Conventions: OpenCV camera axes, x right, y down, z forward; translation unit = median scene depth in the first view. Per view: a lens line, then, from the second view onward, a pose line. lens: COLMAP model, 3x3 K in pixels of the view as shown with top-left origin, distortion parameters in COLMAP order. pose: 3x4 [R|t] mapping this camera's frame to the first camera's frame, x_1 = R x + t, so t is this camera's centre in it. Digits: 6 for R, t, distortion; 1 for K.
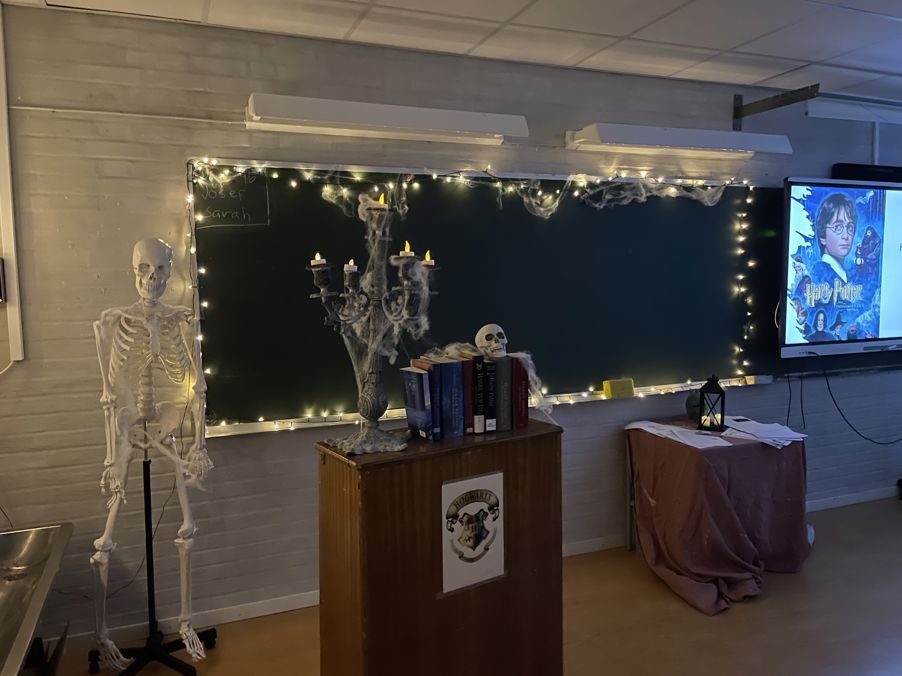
lens RADIAL K [[683.7, 0, 452.1], [0, 683.7, 337.5], [0, 0, 1]] dist [-0.007855, -0.006124]
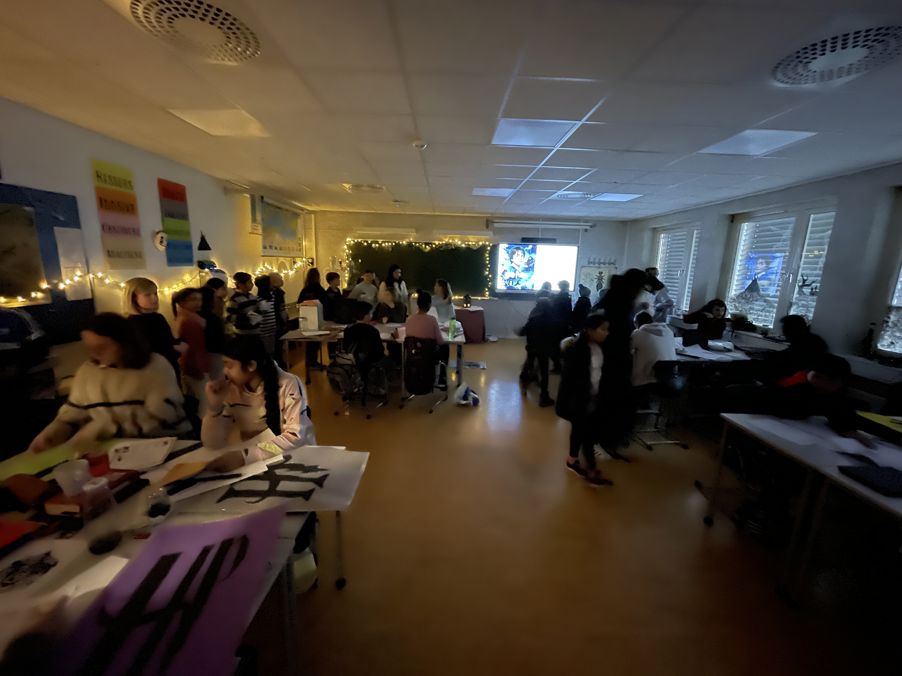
lens RADIAL K [[362.5, 0, 450.7], [0, 362.5, 337.1], [0, 0, 1]] dist [0.000675, 0.000001]
pose [[0.932089, 0.101013, -0.347859, 1.008355], [-0.079552, 0.993969, 0.075475, 0.149661], [0.353385, -0.042676, 0.934504, -0.952449]]
